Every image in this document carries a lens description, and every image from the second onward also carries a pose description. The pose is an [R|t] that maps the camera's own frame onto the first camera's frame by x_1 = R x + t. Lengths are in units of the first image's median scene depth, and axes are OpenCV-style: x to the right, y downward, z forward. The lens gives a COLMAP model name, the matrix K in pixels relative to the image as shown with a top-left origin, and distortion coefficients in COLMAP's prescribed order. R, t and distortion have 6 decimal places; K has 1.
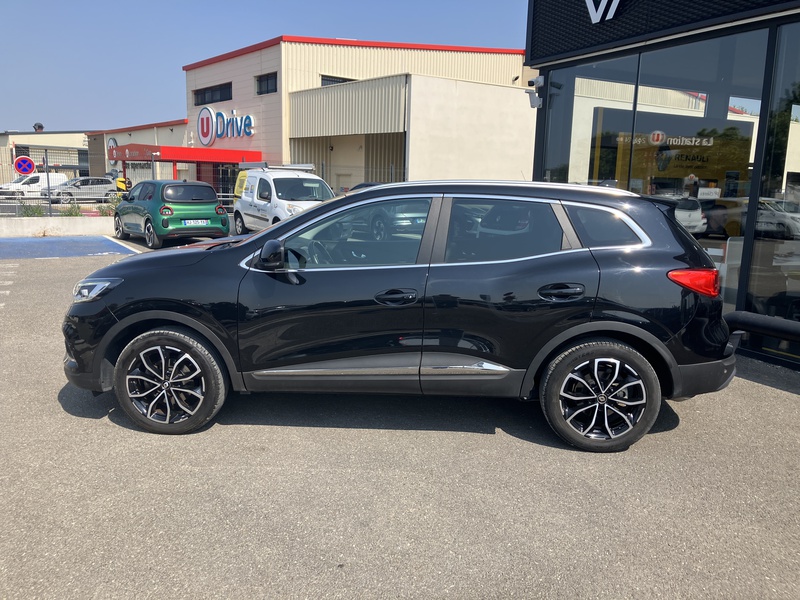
lens RADIAL K [[657.2, 0, 400.0], [0, 657.2, 300.0], [0, 0, 1]] dist [0.016354, -0.007147]
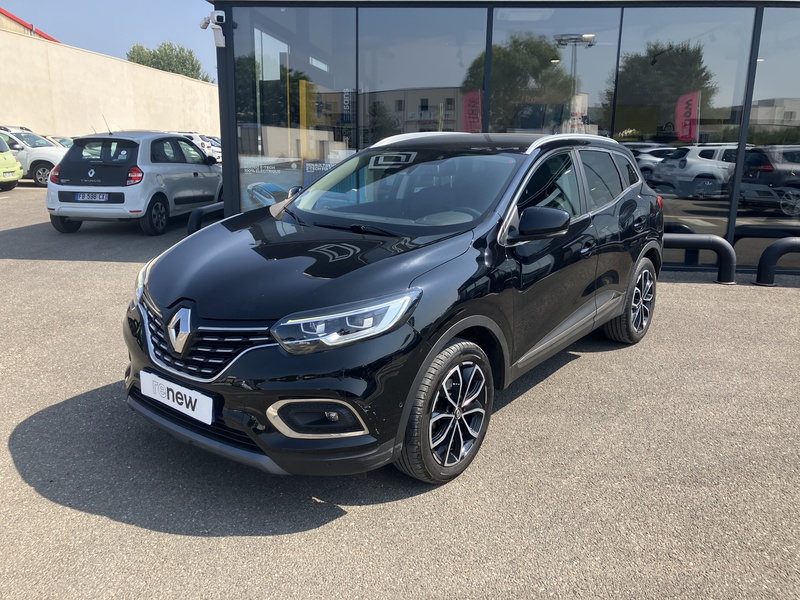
lens RADIAL K [[657.2, 0, 400.0], [0, 657.2, 300.0], [0, 0, 1]] dist [0.016354, -0.007147]
pose [[0.534064, -0.213159, 0.818131, -0.972520], [0.144330, 0.976476, 0.160198, -0.125830], [-0.833033, 0.032525, 0.552266, 0.637427]]
